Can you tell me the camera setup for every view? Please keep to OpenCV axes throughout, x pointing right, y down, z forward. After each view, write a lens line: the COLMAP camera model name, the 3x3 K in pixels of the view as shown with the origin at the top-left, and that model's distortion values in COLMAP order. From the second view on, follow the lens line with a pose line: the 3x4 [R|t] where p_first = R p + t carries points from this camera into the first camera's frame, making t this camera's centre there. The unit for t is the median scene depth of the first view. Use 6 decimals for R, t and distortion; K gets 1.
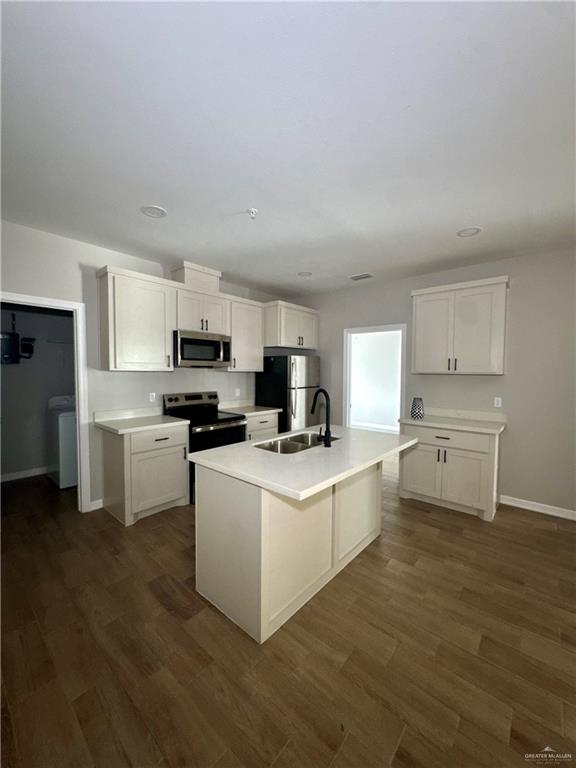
lens RADIAL K [[306.2, 0, 288.0], [0, 306.2, 384.0], [0, 0, 1]] dist [-0.003593, -0.000023]
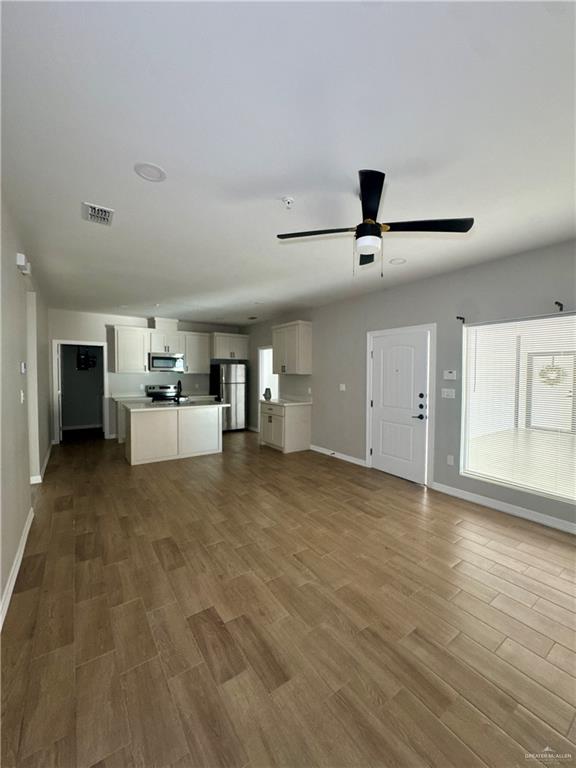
lens RADIAL K [[306.2, 0, 288.0], [0, 306.2, 384.0], [0, 0, 1]] dist [-0.003593, -0.000023]
pose [[0.970510, 0.004687, -0.241014, 0.967772], [-0.007833, 0.999896, -0.012097, 0.043264], [0.240932, 0.013628, 0.970446, -0.699689]]
